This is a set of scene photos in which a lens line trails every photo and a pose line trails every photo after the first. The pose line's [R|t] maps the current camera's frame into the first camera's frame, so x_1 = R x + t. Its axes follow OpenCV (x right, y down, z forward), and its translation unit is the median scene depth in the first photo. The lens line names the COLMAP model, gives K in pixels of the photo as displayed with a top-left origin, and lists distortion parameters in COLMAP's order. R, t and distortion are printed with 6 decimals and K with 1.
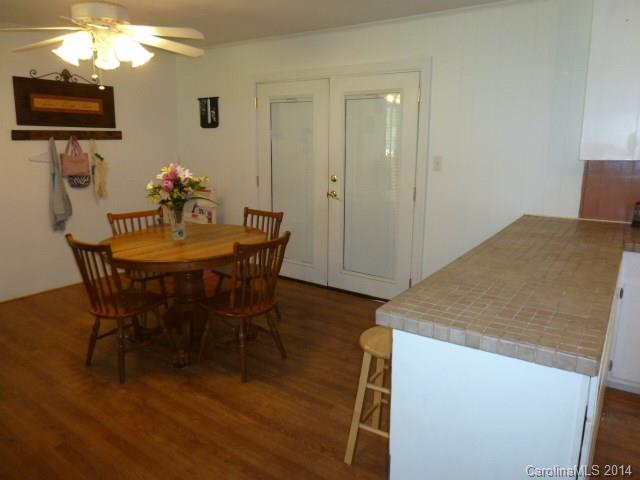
lens RADIAL K [[467.1, 0, 320.1], [0, 467.1, 236.2], [0, 0, 1]] dist [-0.031027, -0.004747]
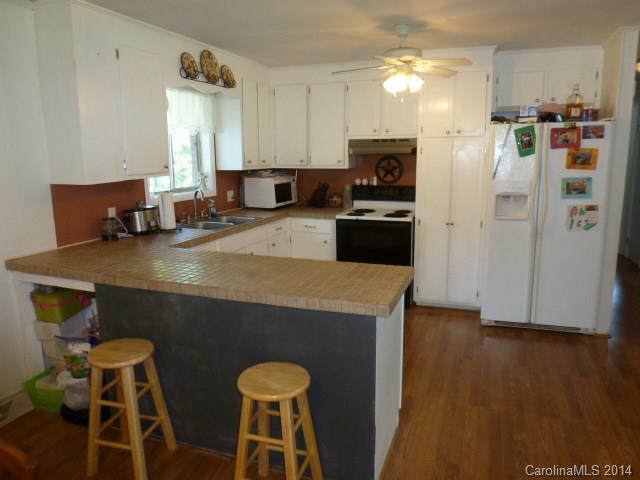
lens RADIAL K [[467.1, 0, 323.0], [0, 467.1, 239.1], [0, 0, 1]] dist [-0.031027, -0.004747]
pose [[-0.259901, -0.170326, 0.950495, -0.393645], [0.206026, 0.951875, 0.226909, -0.129710], [-0.943401, 0.254801, -0.212302, 0.566421]]
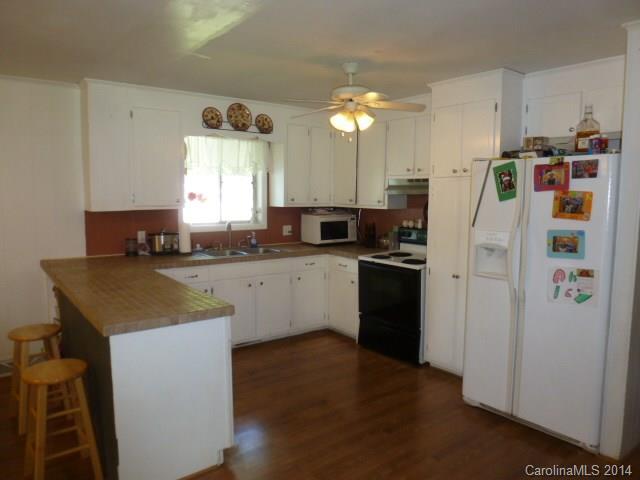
lens RADIAL K [[467.1, 0, 320.9], [0, 467.1, 239.4], [0, 0, 1]] dist [-0.031027, -0.004747]
pose [[0.299756, -0.090705, 0.949694, -0.387992], [0.183933, 0.982288, 0.035762, -0.008625], [-0.936117, 0.163960, 0.311131, -0.019331]]
